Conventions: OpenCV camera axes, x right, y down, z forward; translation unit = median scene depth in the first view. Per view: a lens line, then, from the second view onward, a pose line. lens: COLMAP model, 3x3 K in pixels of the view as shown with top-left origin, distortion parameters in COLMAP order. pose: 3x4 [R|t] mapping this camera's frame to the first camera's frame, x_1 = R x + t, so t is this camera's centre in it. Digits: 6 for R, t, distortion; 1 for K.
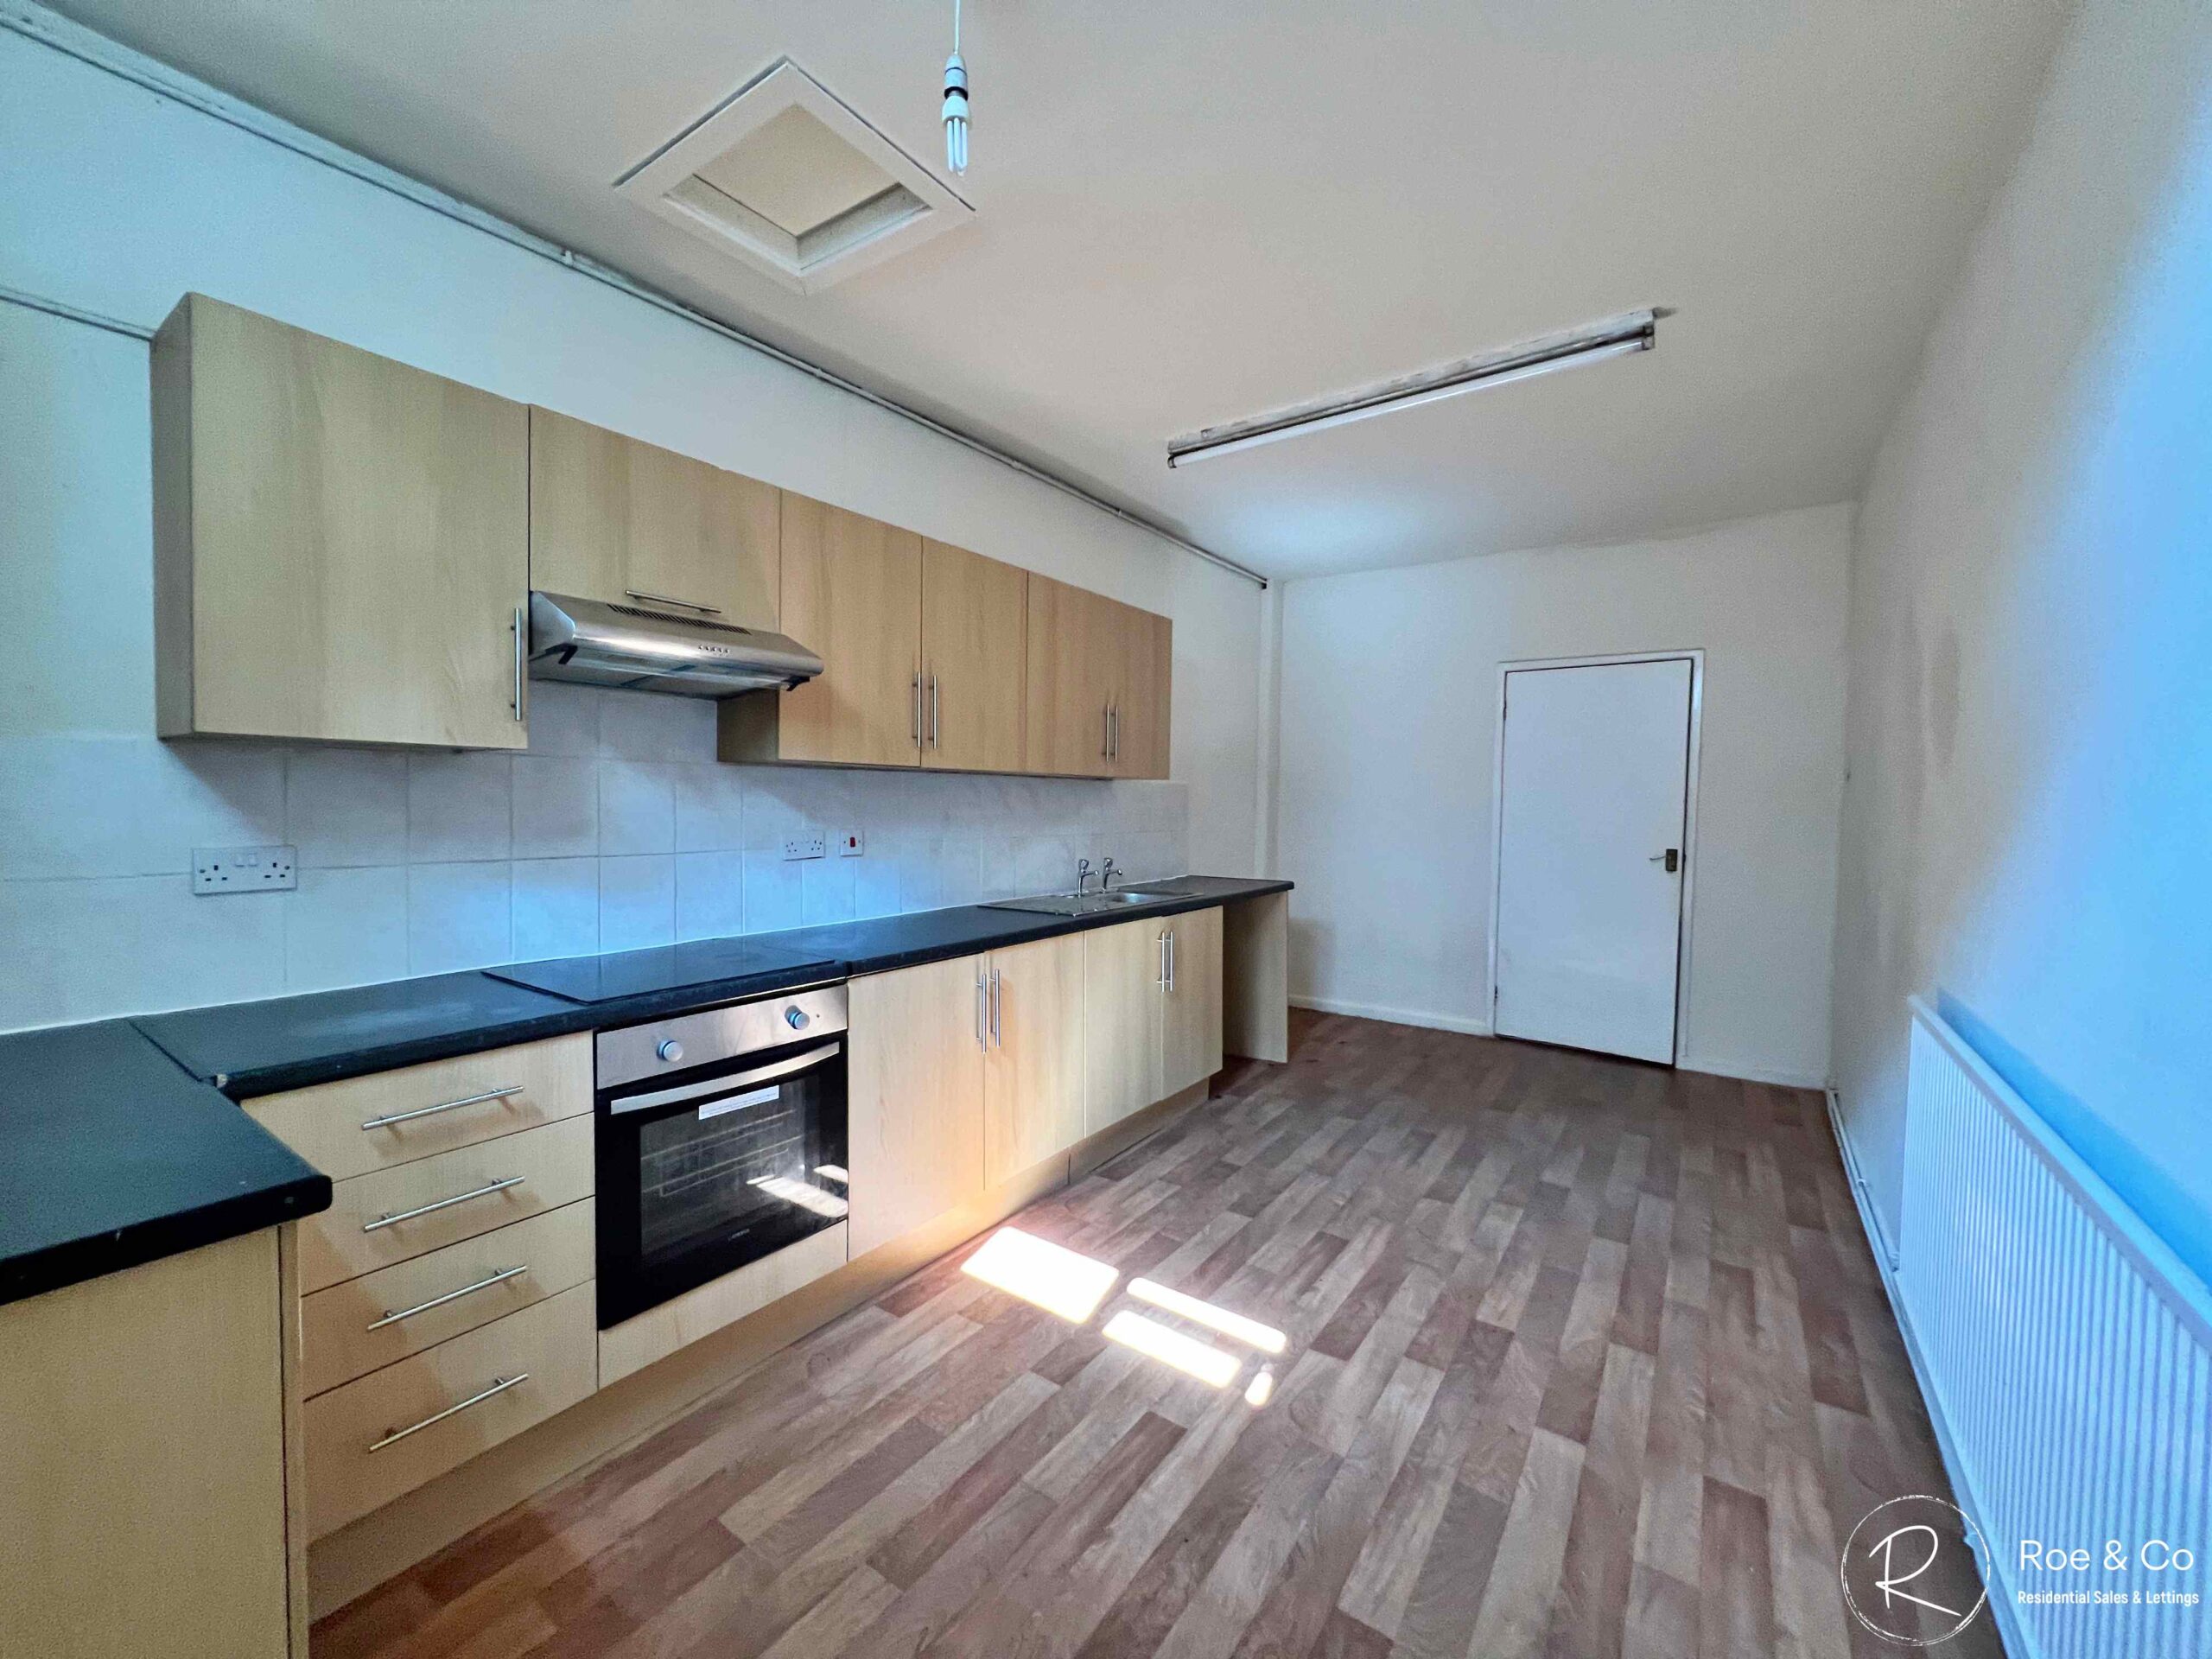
lens RADIAL K [[896.0, 0, 1103.8], [0, 896.0, 824.1], [0, 0, 1]] dist [-0.008829, -0.000219]
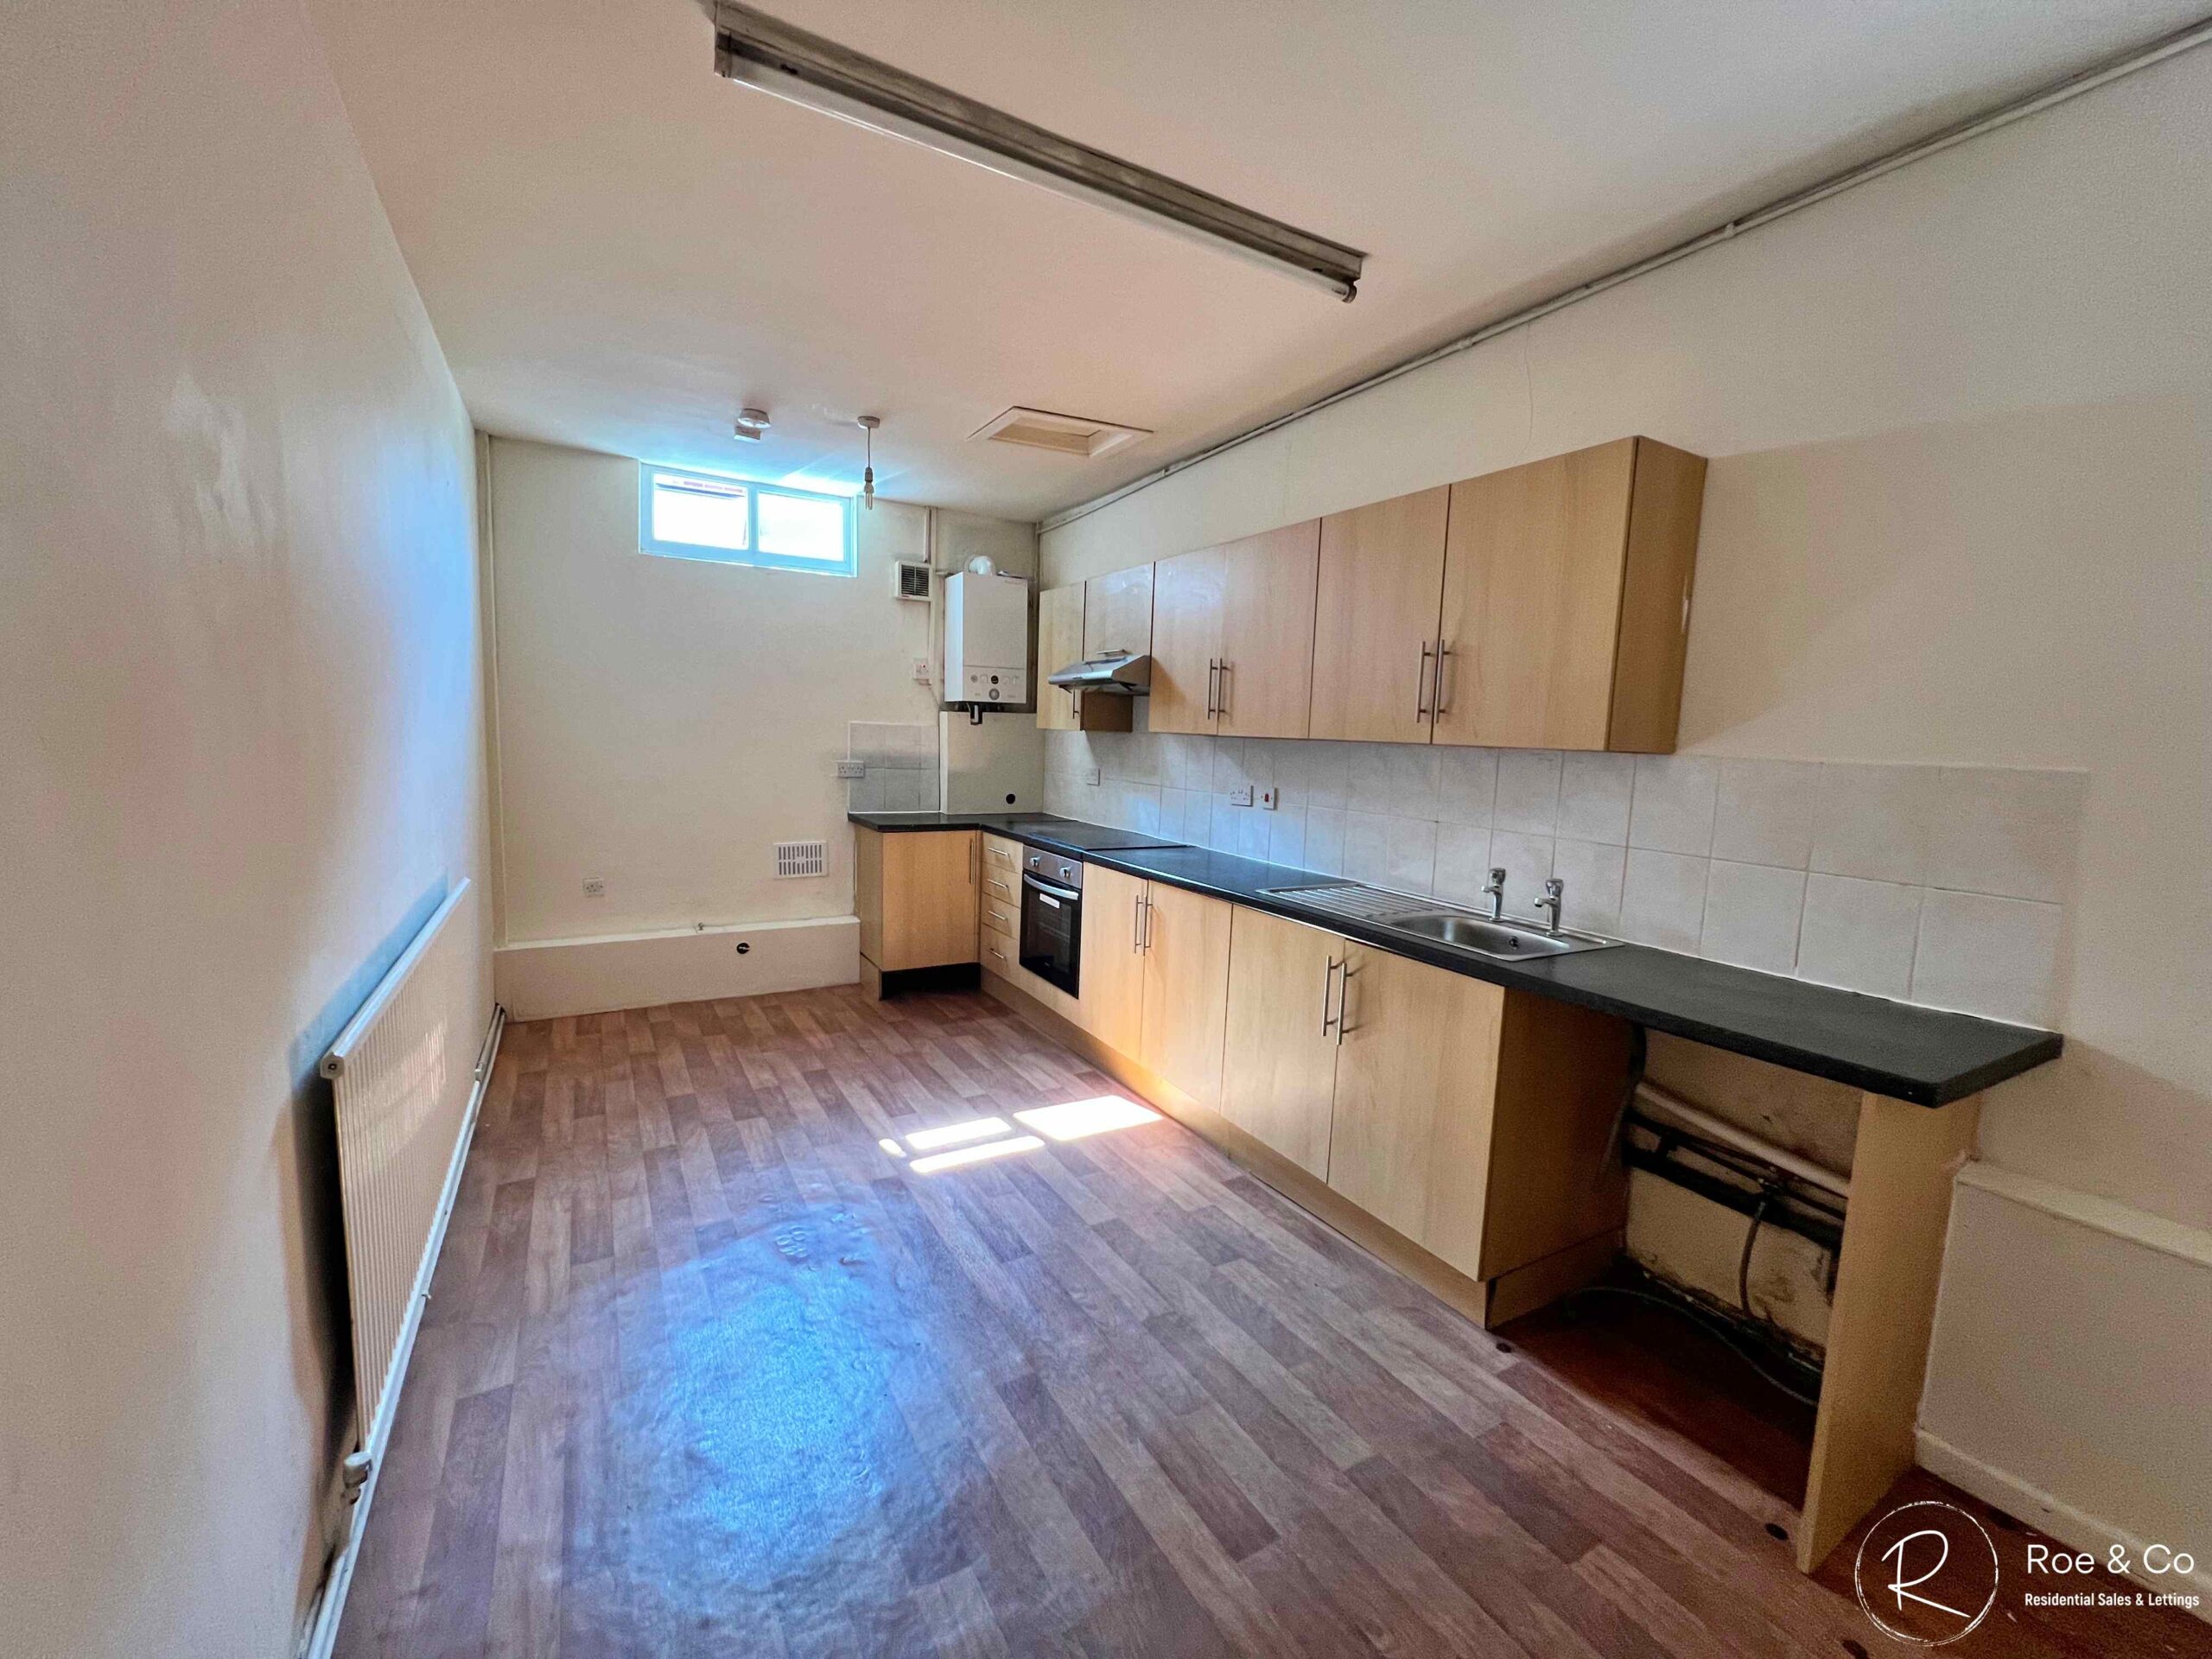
lens RADIAL K [[896.0, 0, 1103.1], [0, 896.0, 835.3], [0, 0, 1]] dist [-0.008829, -0.000219]
pose [[-0.428891, 0.076388, -0.900121, 1.241319], [-0.068092, 0.990850, 0.116532, -0.077087], [0.900786, 0.111270, -0.419766, 1.765229]]
